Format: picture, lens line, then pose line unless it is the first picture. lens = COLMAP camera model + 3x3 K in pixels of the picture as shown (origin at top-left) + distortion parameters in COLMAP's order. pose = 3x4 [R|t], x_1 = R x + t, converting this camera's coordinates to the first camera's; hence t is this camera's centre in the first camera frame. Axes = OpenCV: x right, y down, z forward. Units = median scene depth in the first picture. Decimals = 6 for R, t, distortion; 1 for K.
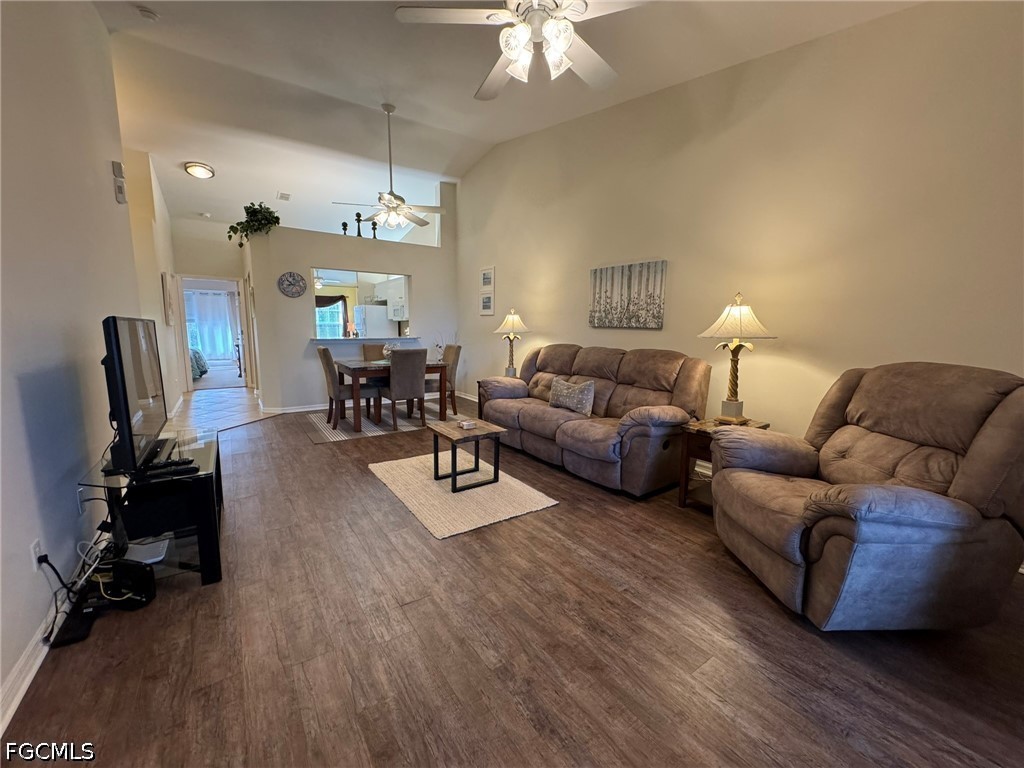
lens RADIAL K [[408.6, 0, 509.4], [0, 408.6, 382.9], [0, 0, 1]] dist [-0.001337, 0.000076]
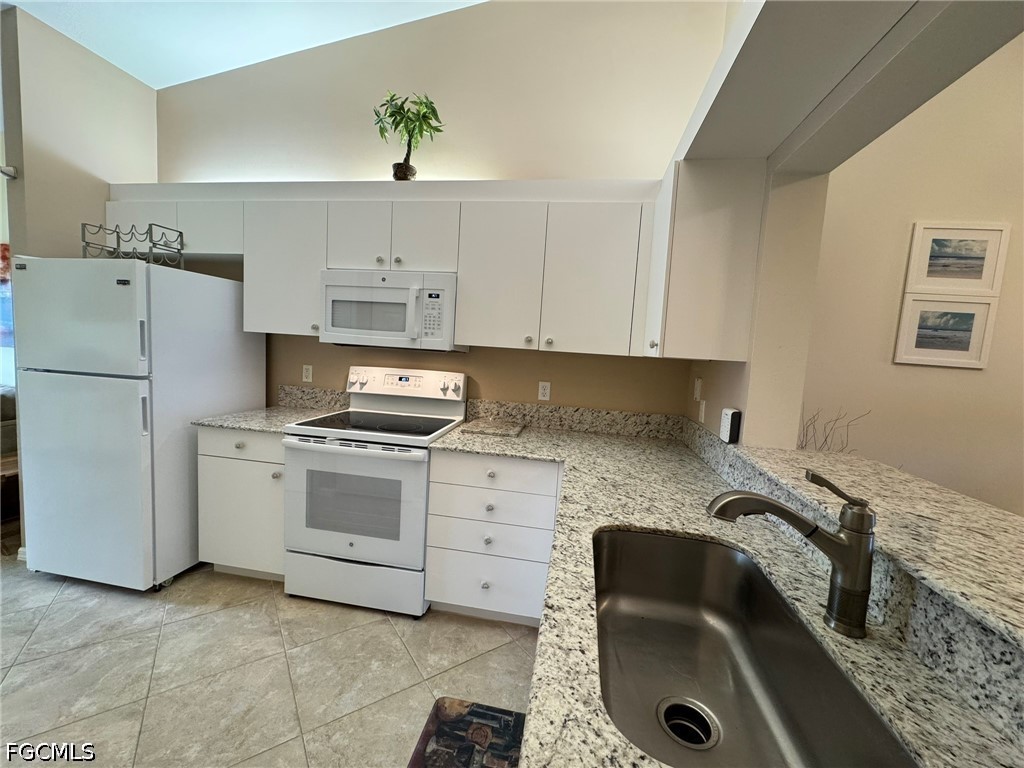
lens RADIAL K [[408.6, 0, 514.4], [0, 408.6, 383.2], [0, 0, 1]] dist [-0.001337, 0.000076]
pose [[0.692742, -0.020448, 0.720895, -0.794781], [0.044138, 0.998926, -0.014080, -0.243109], [-0.719833, 0.041573, 0.692901, 1.520569]]
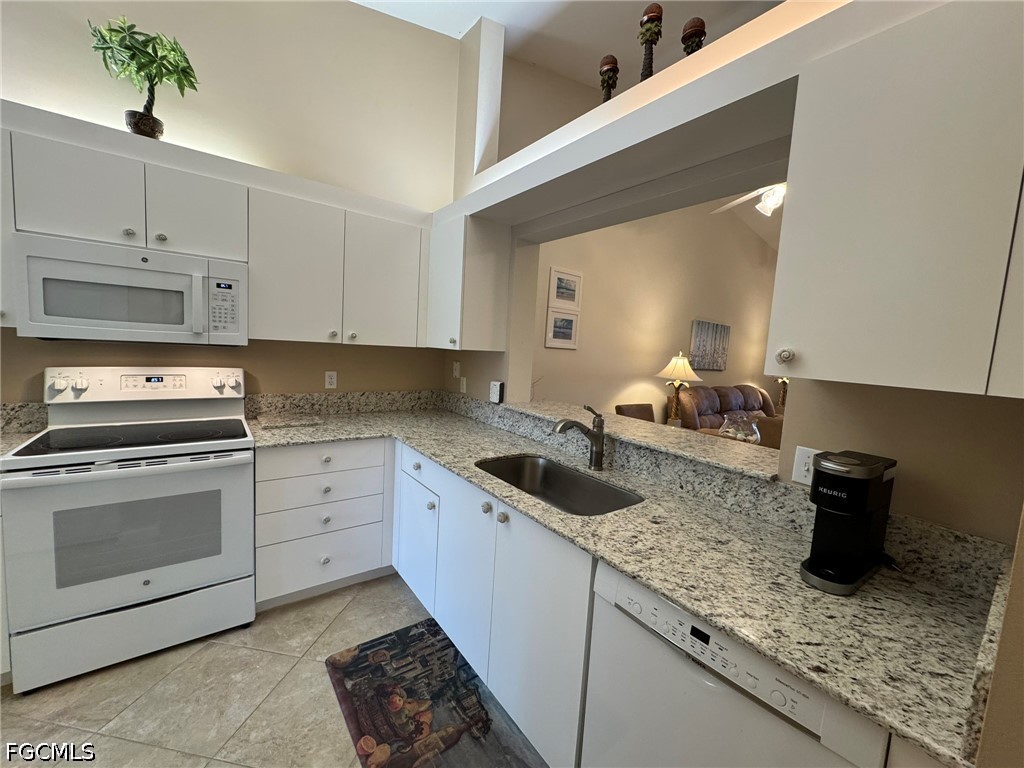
lens RADIAL K [[408.6, 0, 513.4], [0, 408.6, 383.1], [0, 0, 1]] dist [-0.001337, 0.000076]
pose [[-0.045944, -0.094706, 0.994445, -0.978789], [0.087689, 0.991271, 0.098455, -0.270125], [-0.995088, 0.091725, -0.037239, 1.638061]]
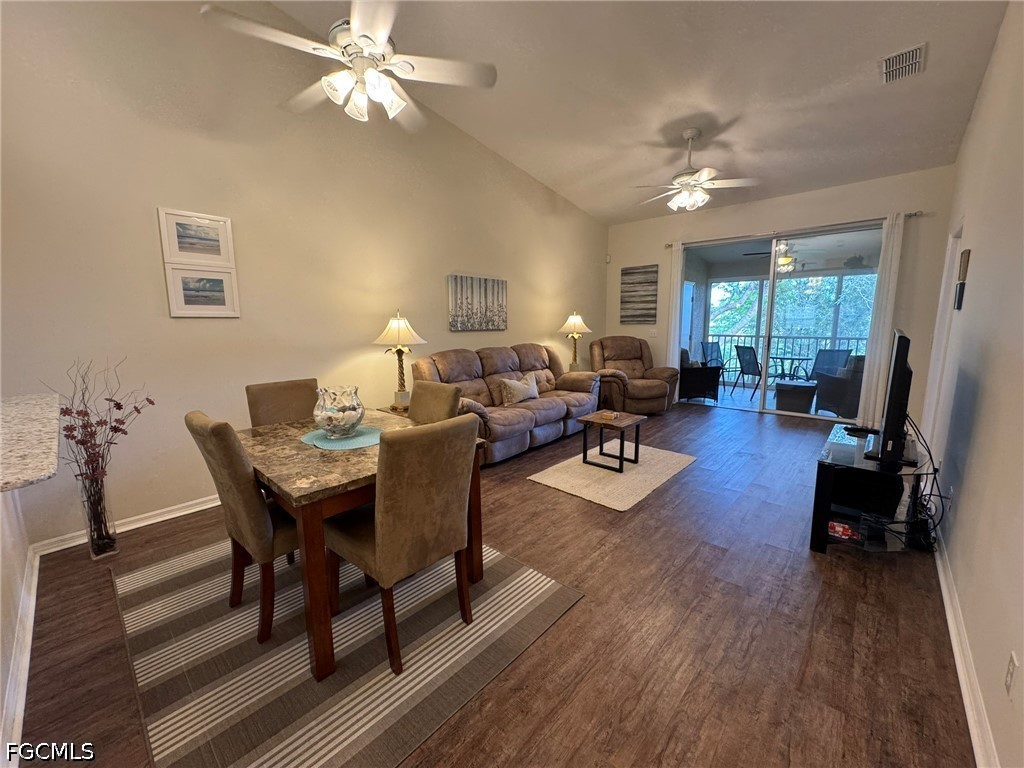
lens RADIAL K [[408.6, 0, 512.7], [0, 408.6, 383.6], [0, 0, 1]] dist [-0.001337, 0.000076]
pose [[-0.231526, -0.139405, 0.962789, -0.886725], [0.162035, 0.970329, 0.179462, -0.179087], [-0.959239, 0.197556, -0.202068, 1.156763]]
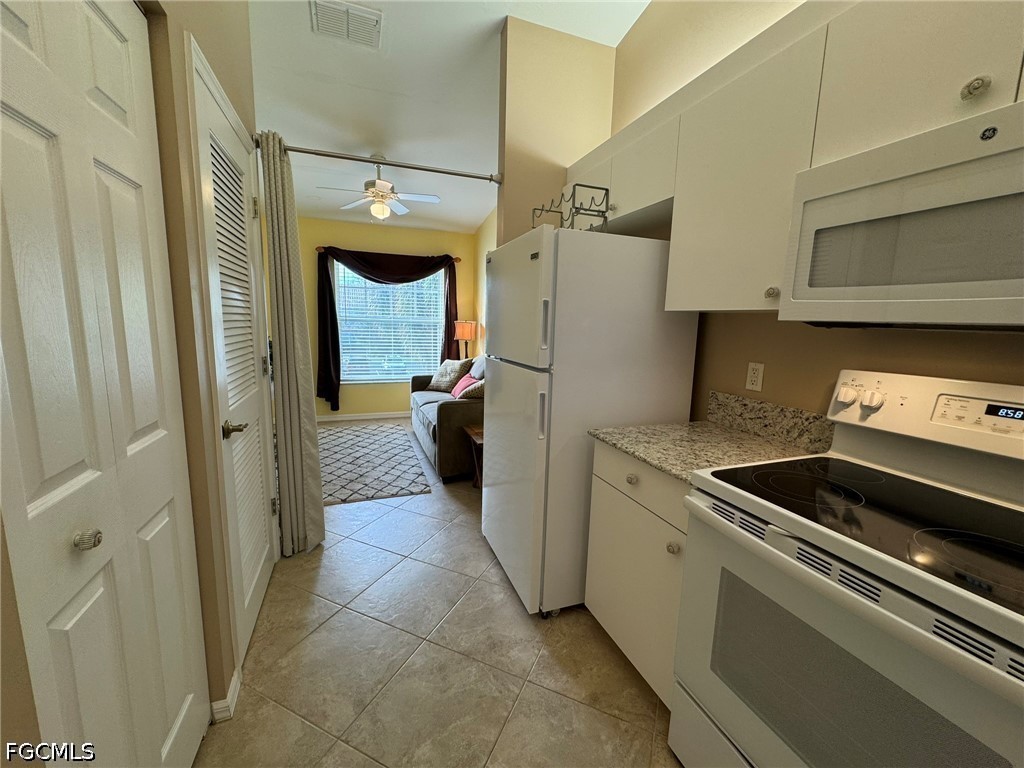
lens RADIAL K [[408.6, 0, 511.0], [0, 408.6, 380.4], [0, 0, 1]] dist [-0.001337, 0.000076]
pose [[0.970771, 0.065375, -0.230934, -0.694741], [-0.065653, 0.997821, 0.006492, -0.264986], [0.230855, 0.008859, 0.972948, 1.760533]]
